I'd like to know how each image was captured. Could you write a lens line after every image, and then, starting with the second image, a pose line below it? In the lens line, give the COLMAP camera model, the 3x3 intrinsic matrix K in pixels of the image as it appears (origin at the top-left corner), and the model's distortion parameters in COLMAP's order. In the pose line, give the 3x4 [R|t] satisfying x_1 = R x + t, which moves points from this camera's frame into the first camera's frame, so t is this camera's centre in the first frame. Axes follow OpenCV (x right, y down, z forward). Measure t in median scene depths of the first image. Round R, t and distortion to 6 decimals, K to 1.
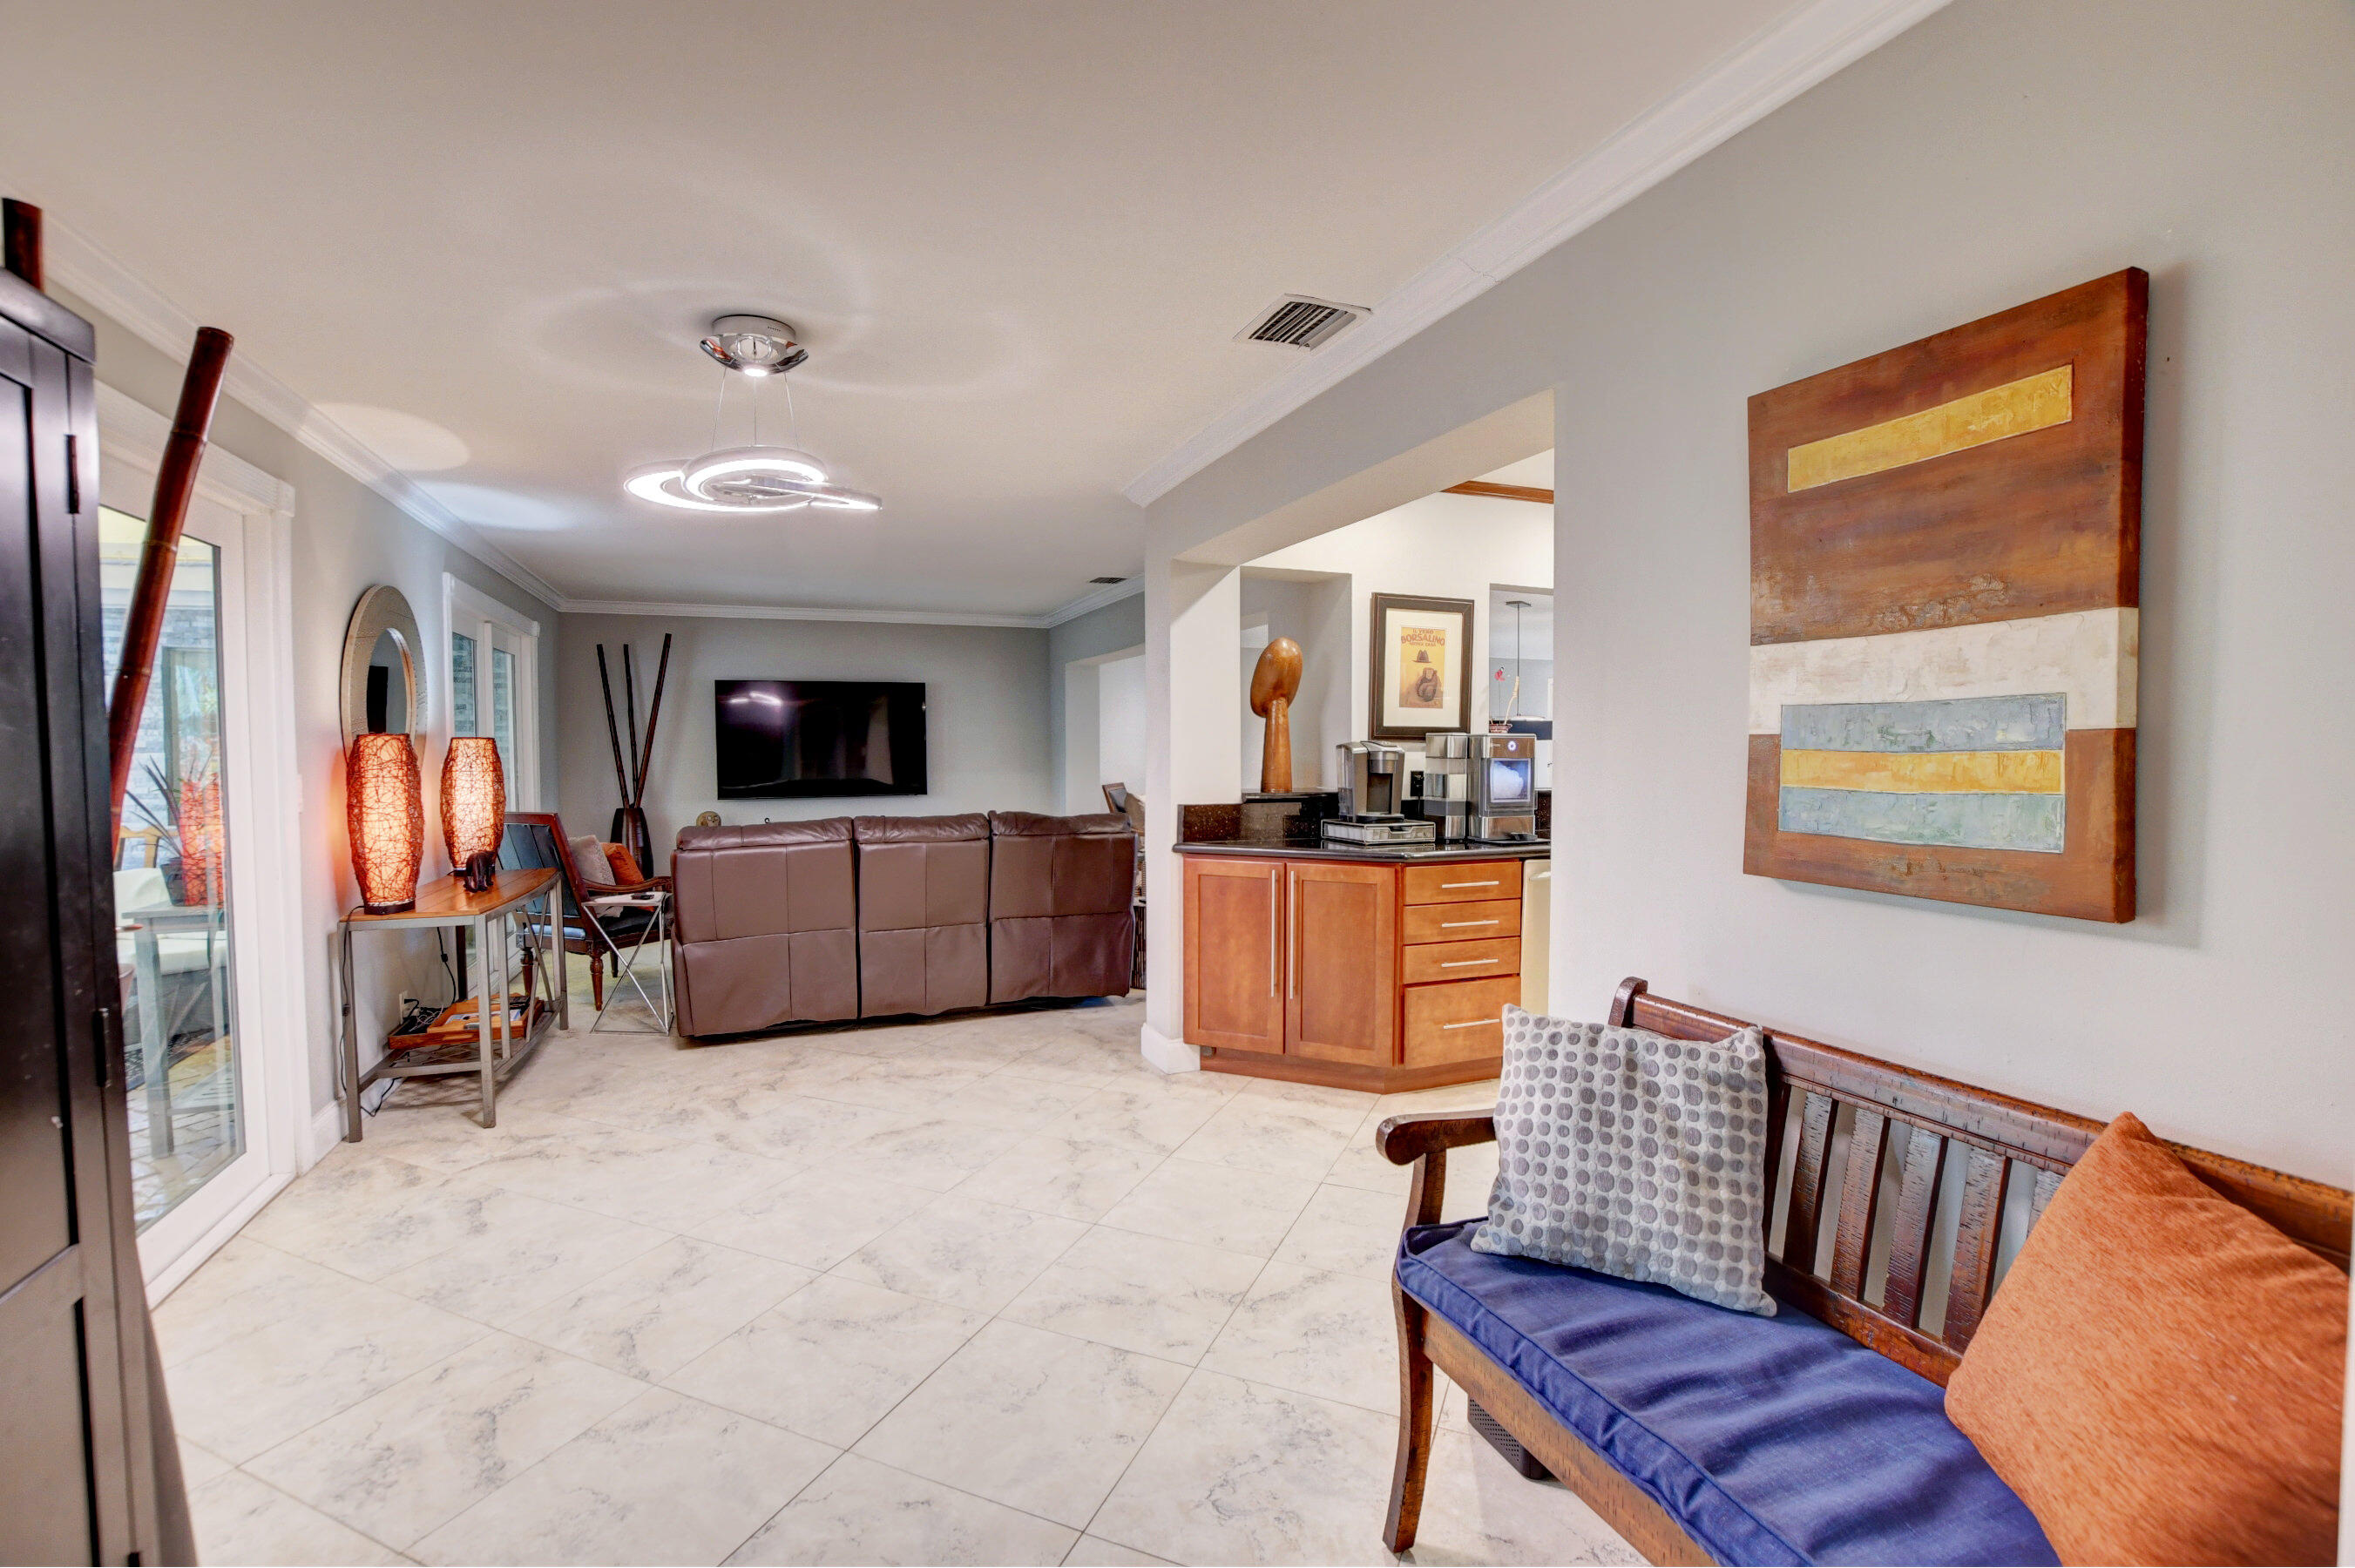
lens RADIAL K [[1050.5, 0, 1174.6], [0, 1050.5, 789.5], [0, 0, 1]] dist [-0.026417, -0.000411]
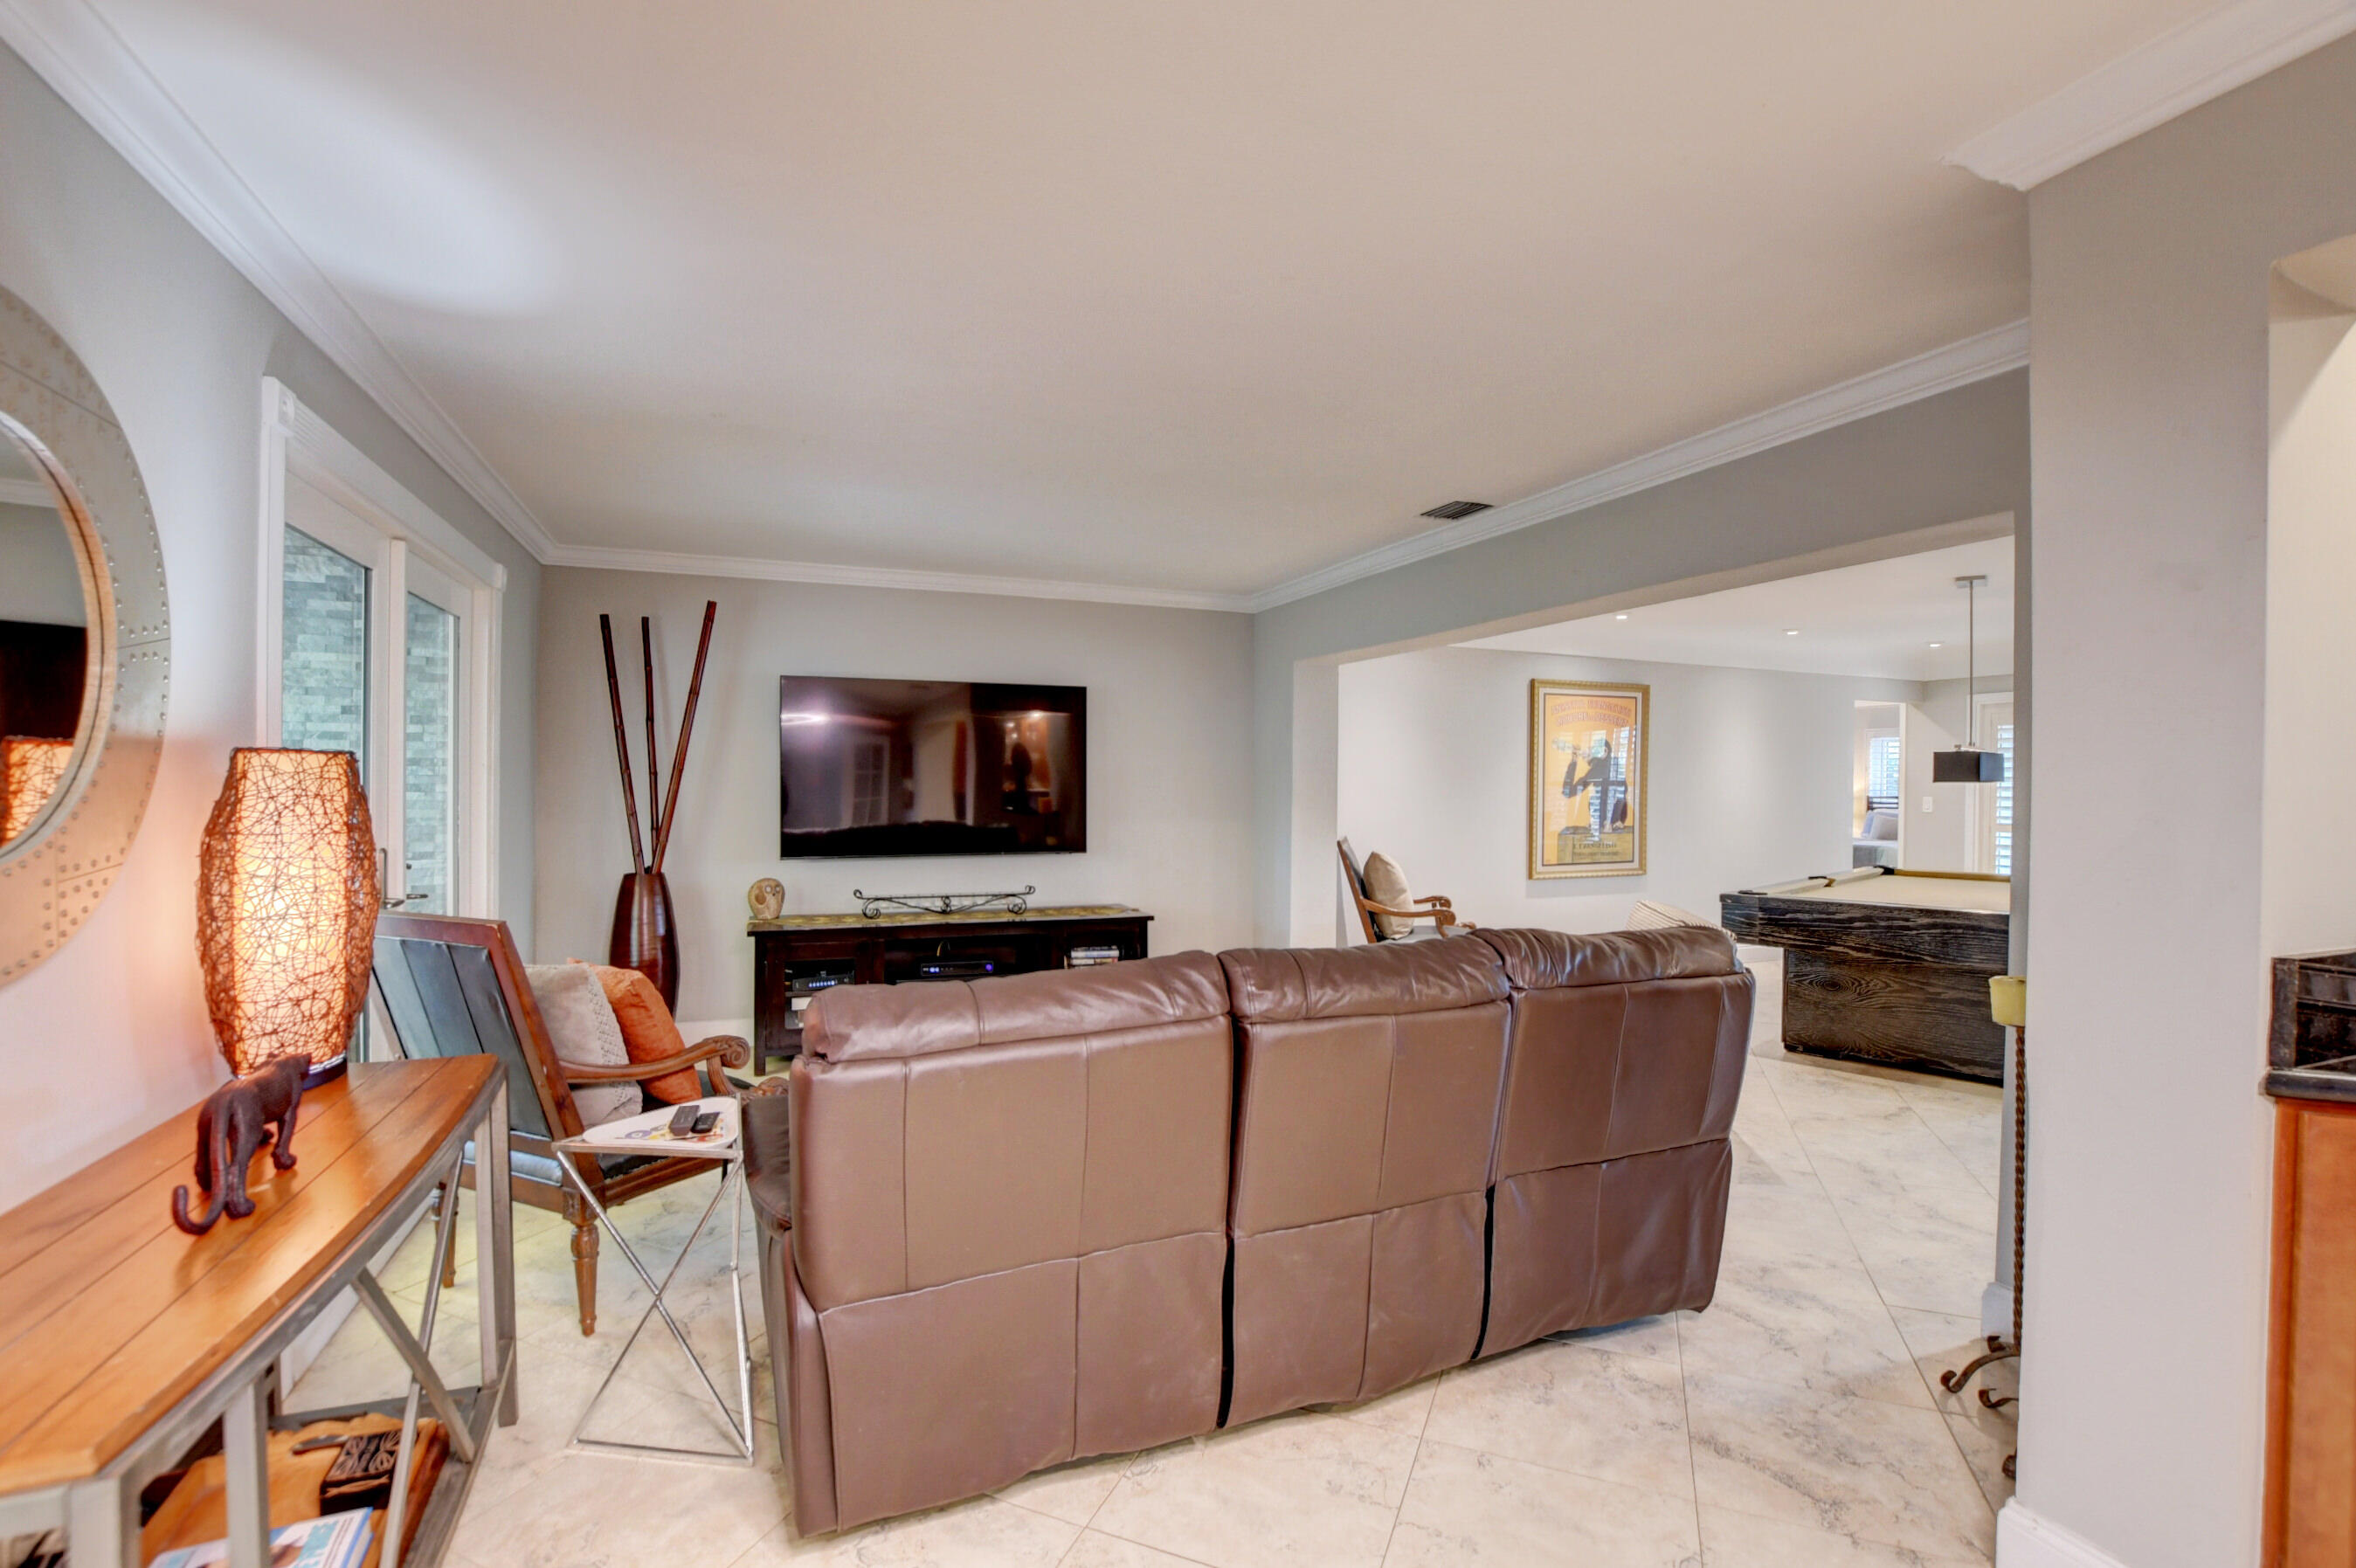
lens RADIAL K [[1051.0, 0, 1179.8], [0, 1051.0, 784.7], [0, 0, 1]] dist [-0.026417, -0.000411]
pose [[0.999922, 0.010475, 0.006832, -0.298321], [-0.010211, 0.999243, -0.037538, -0.022332], [-0.007220, 0.037465, 0.999272, 0.534416]]
